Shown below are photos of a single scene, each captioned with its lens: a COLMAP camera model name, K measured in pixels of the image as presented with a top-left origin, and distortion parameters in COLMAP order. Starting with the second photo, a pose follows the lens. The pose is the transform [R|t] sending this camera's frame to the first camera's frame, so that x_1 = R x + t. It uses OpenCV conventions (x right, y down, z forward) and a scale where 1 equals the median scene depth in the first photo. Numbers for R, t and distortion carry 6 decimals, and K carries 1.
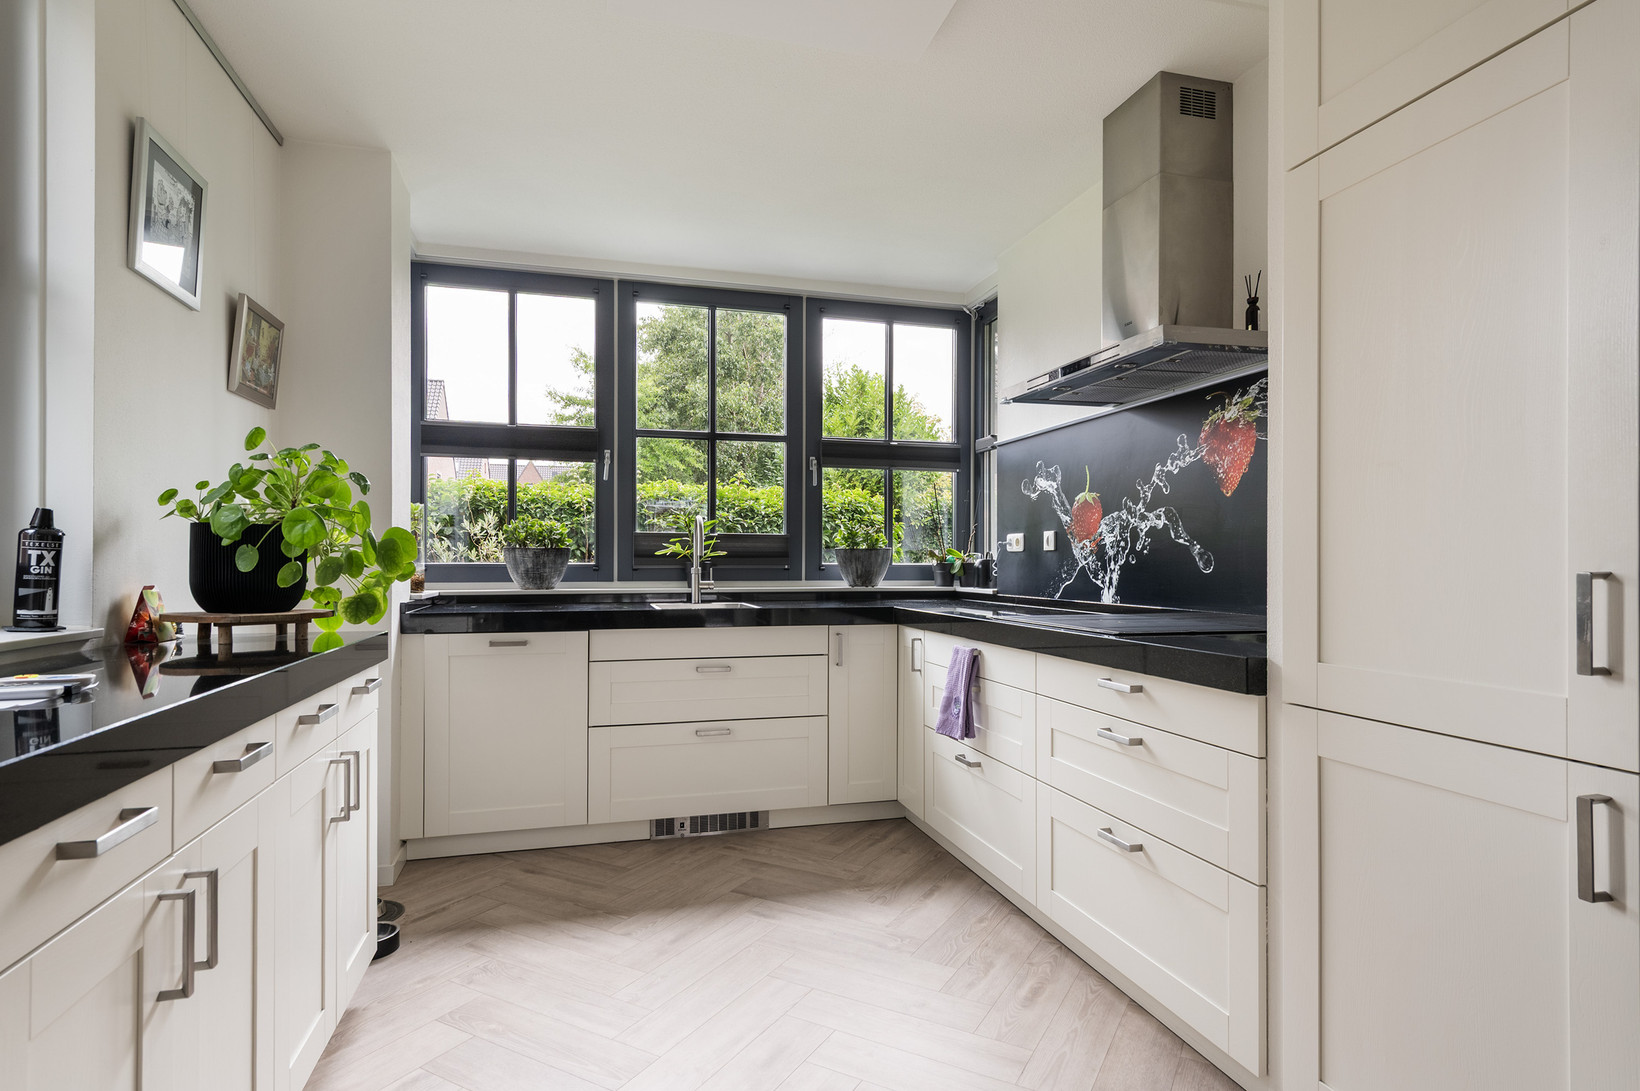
lens RADIAL K [[859.9, 0, 826.0], [0, 859.9, 558.8], [0, 0, 1]] dist [0.022874, -0.010095]
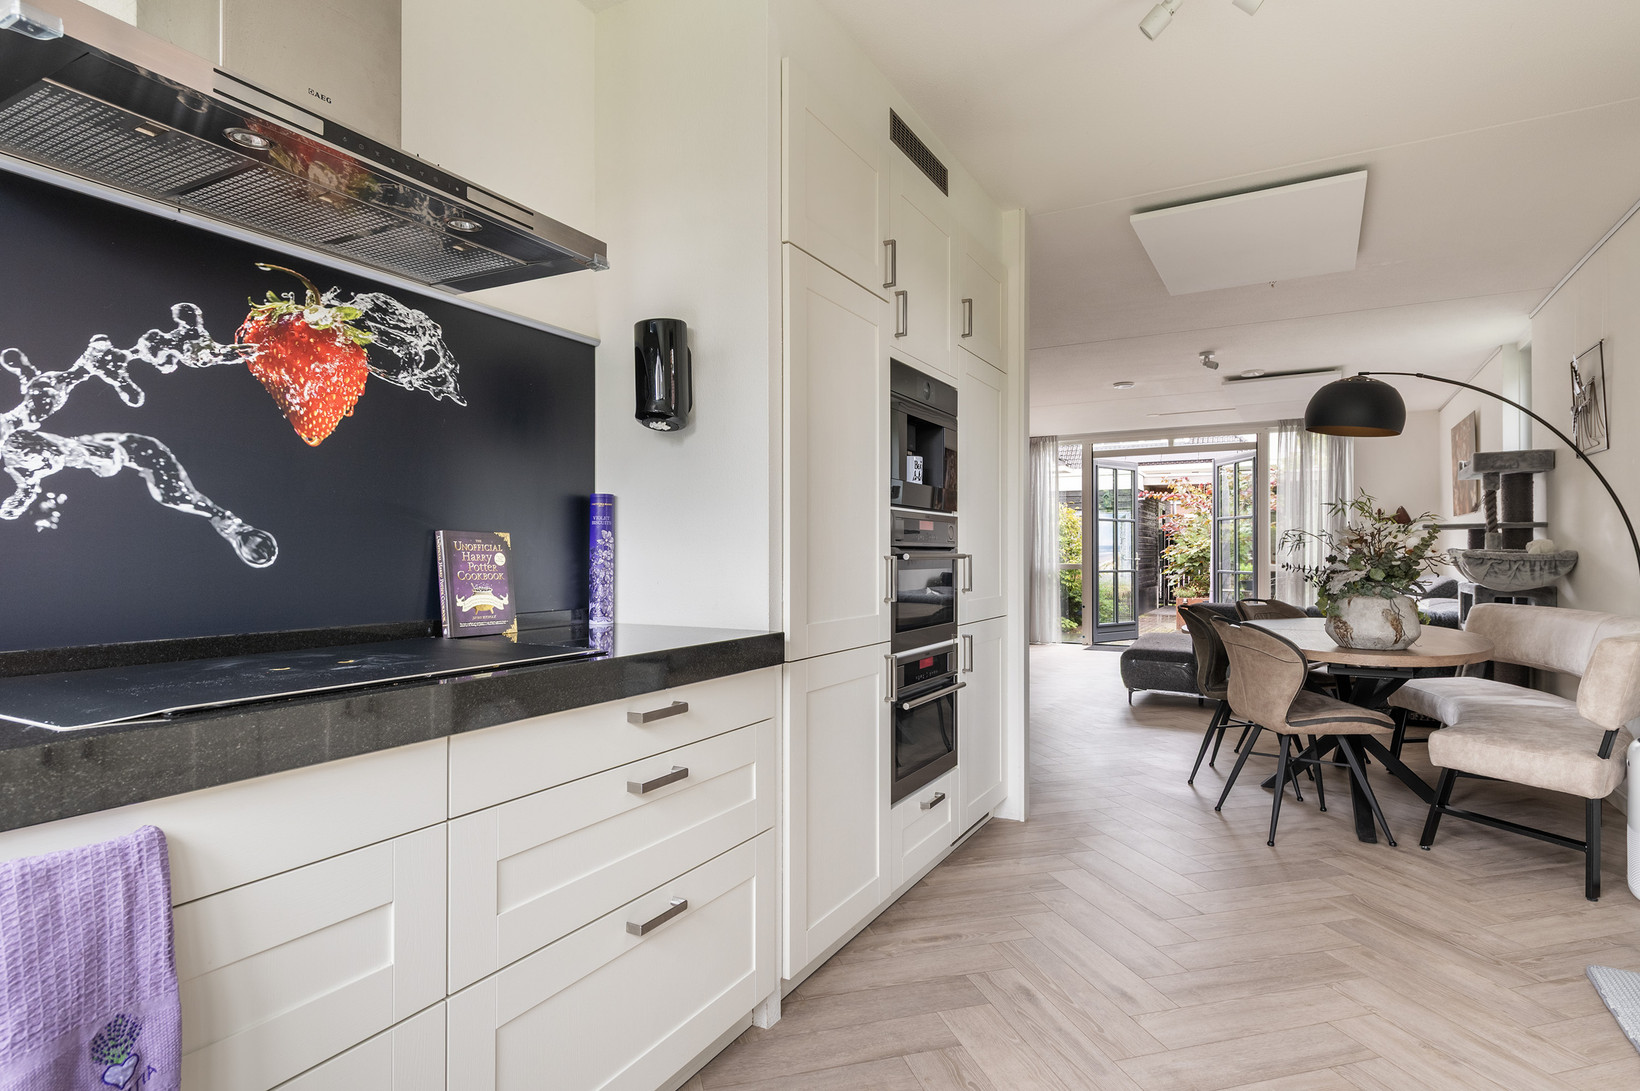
lens RADIAL K [[859.9, 0, 828.0], [0, 859.9, 553.0], [0, 0, 1]] dist [0.022874, -0.010095]
pose [[-0.713365, -0.001215, 0.700791, -0.214938], [-0.005805, 0.999974, -0.004175, 0.005979], [-0.700768, -0.007047, -0.713354, 1.030243]]
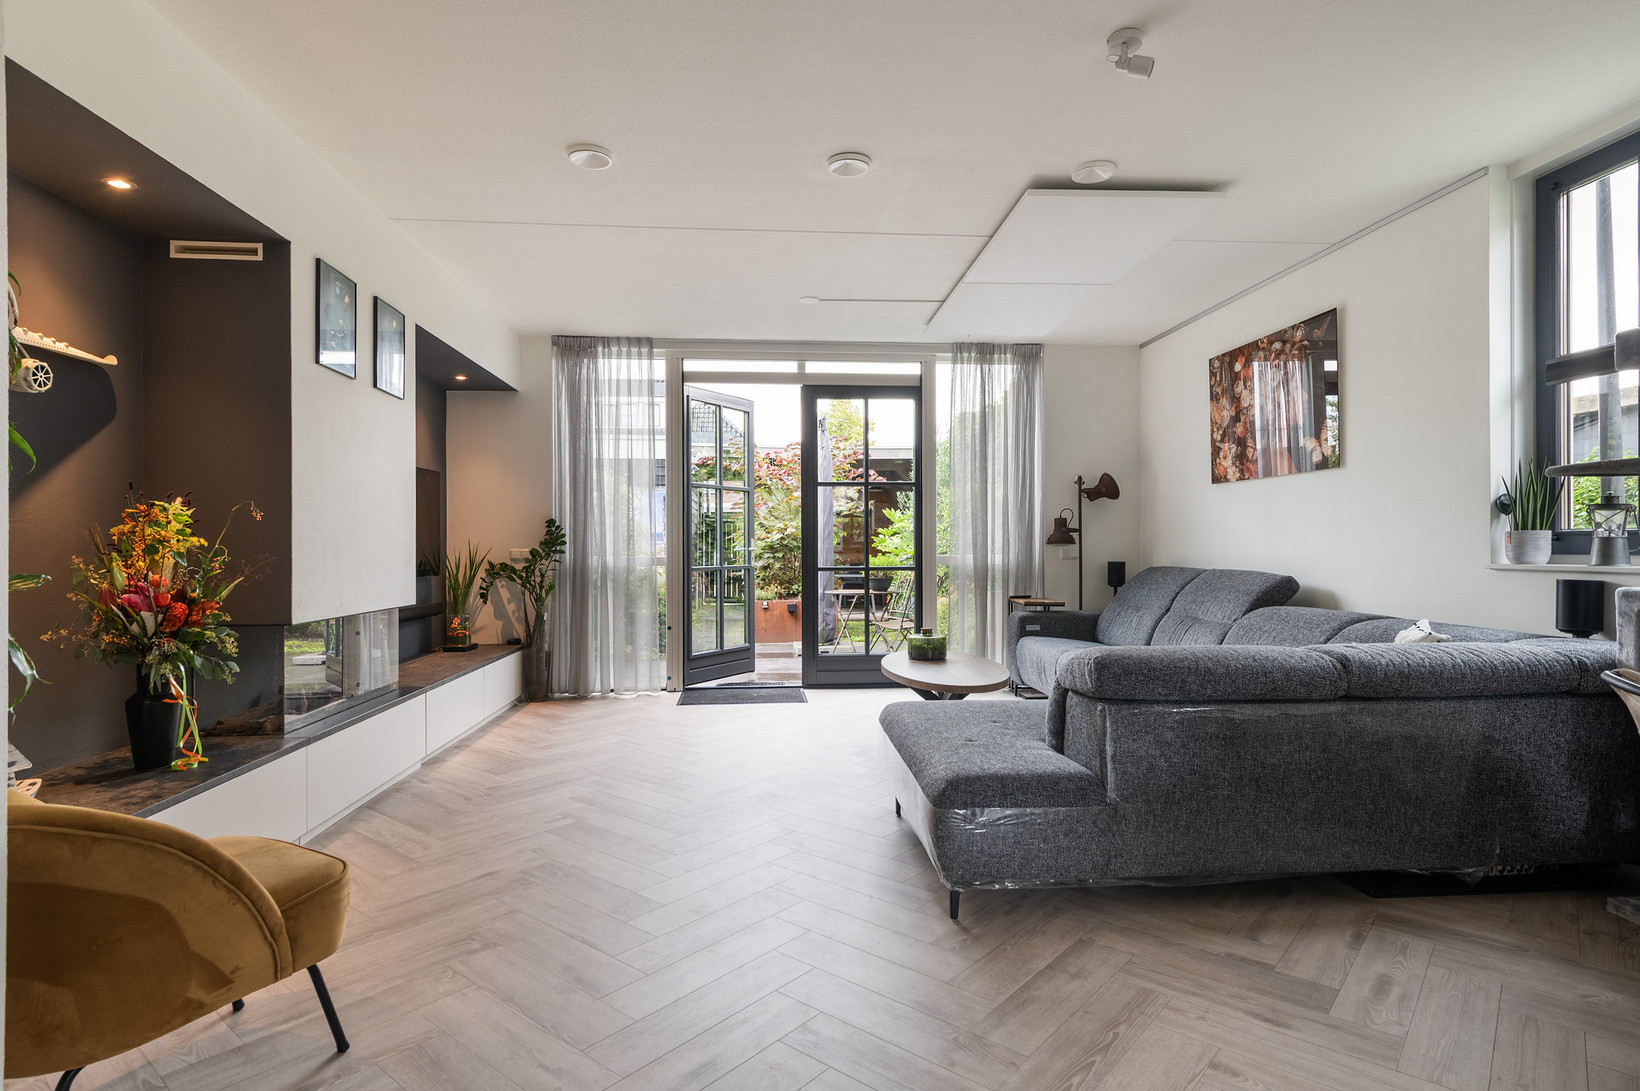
lens RADIAL K [[859.9, 0, 828.6], [0, 859.9, 542.8], [0, 0, 1]] dist [0.022874, -0.010095]
pose [[-0.982604, 0.002498, 0.185698, 0.714400], [0.000860, 0.999960, -0.008897, 0.013928], [-0.185713, -0.008583, -0.982567, -0.184651]]
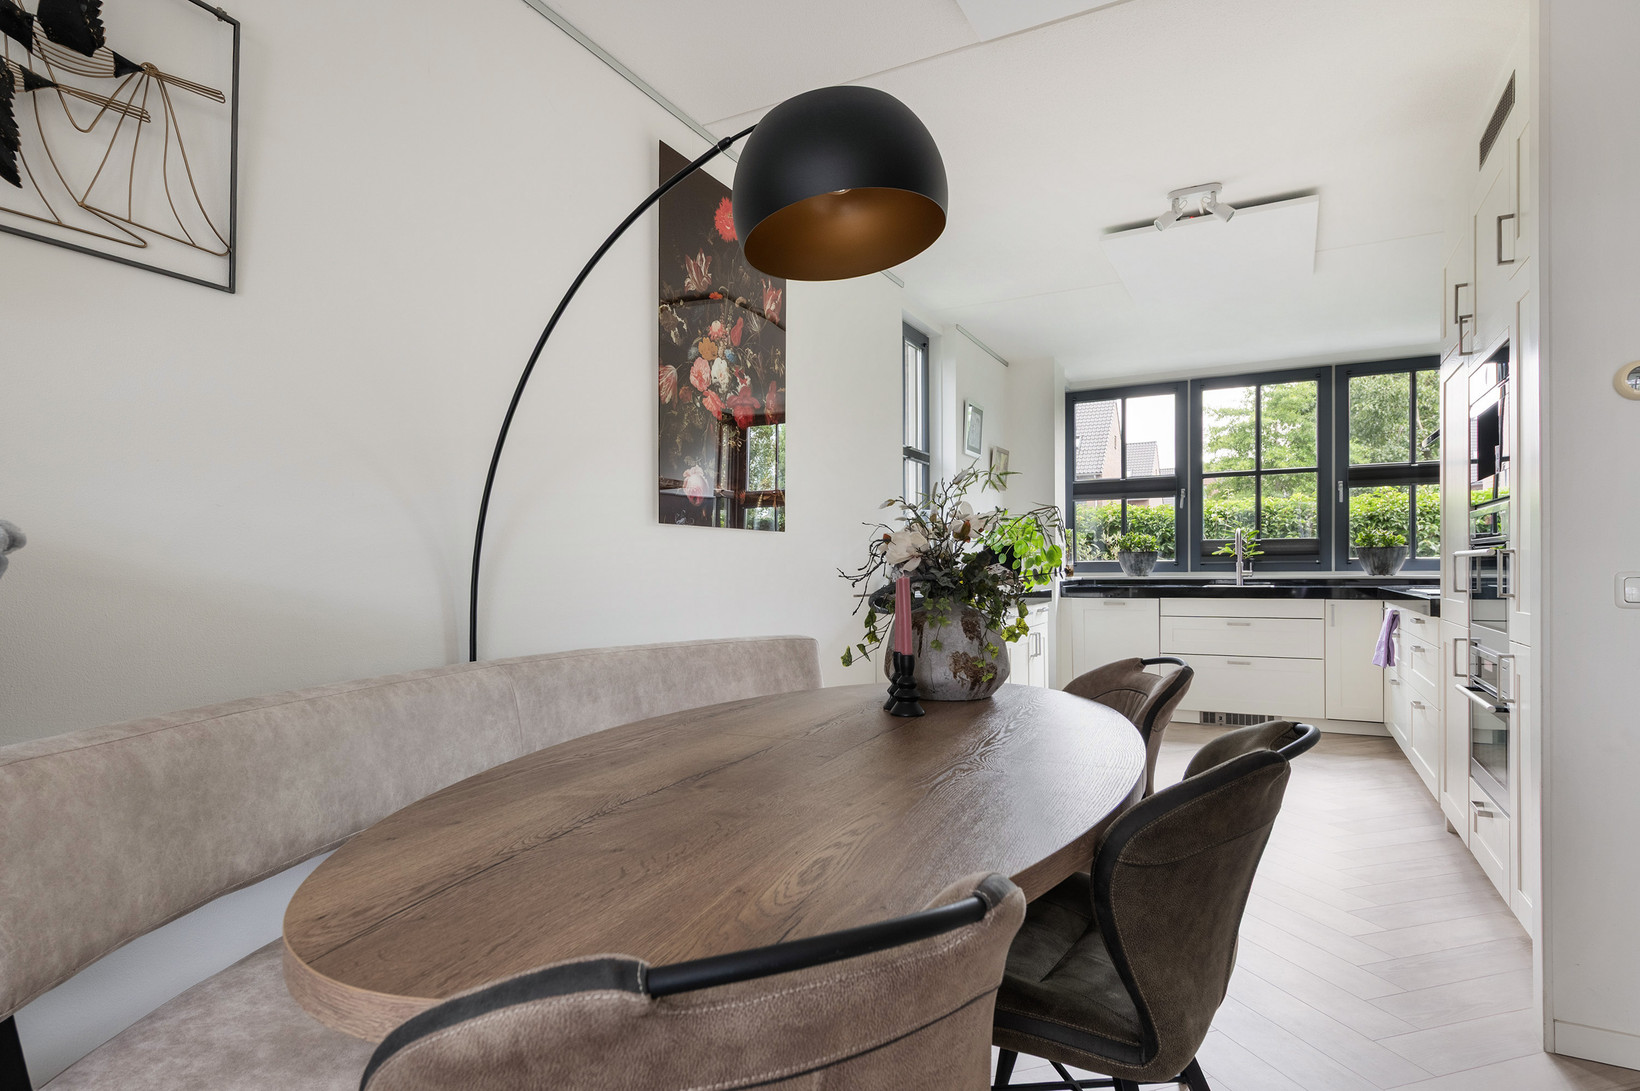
lens RADIAL K [[859.9, 0, 820.7], [0, 859.9, 571.1], [0, 0, 1]] dist [0.022874, -0.010095]
pose [[0.729364, -0.004684, -0.684110, 0.481749], [0.012369, 0.999903, 0.006341, 0.009526], [0.684014, -0.013087, 0.729351, -0.859134]]
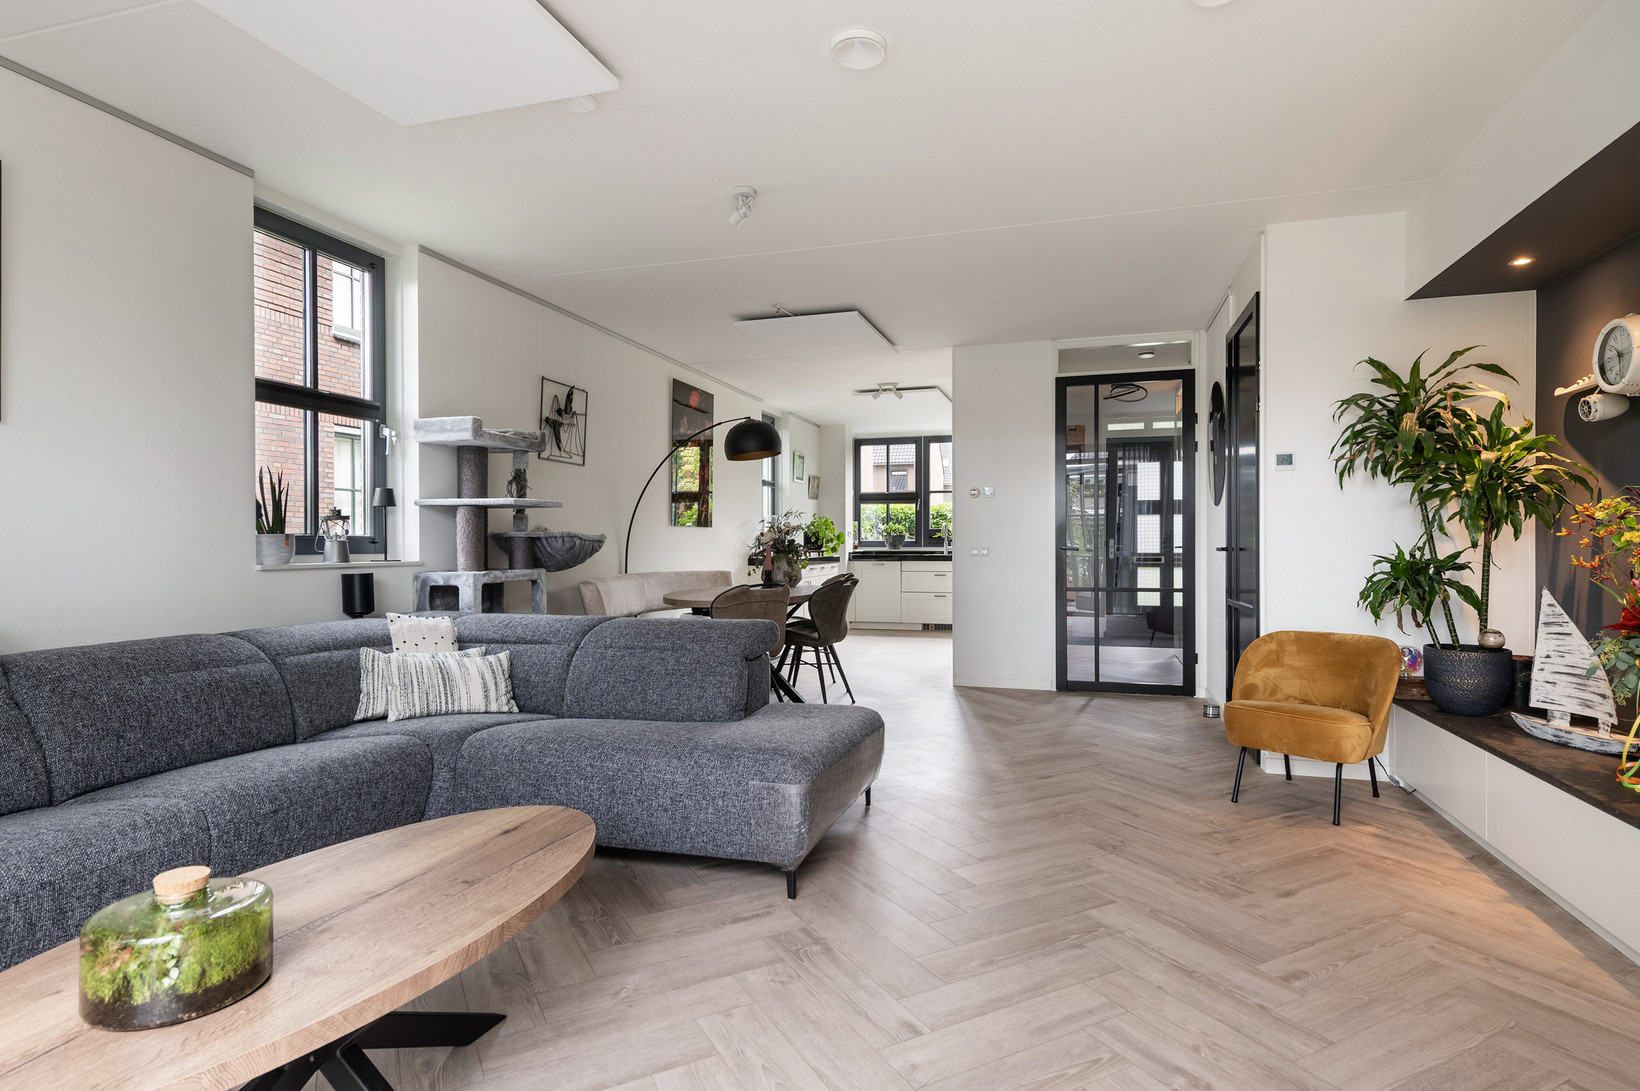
lens RADIAL K [[859.9, 0, 832.1], [0, 859.9, 548.1], [0, 0, 1]] dist [0.022874, -0.010095]
pose [[0.848988, 0.000350, -0.528412, 1.336544], [0.005572, 0.999938, 0.009614, 0.002708], [0.528382, -0.011107, 0.848934, -2.059158]]
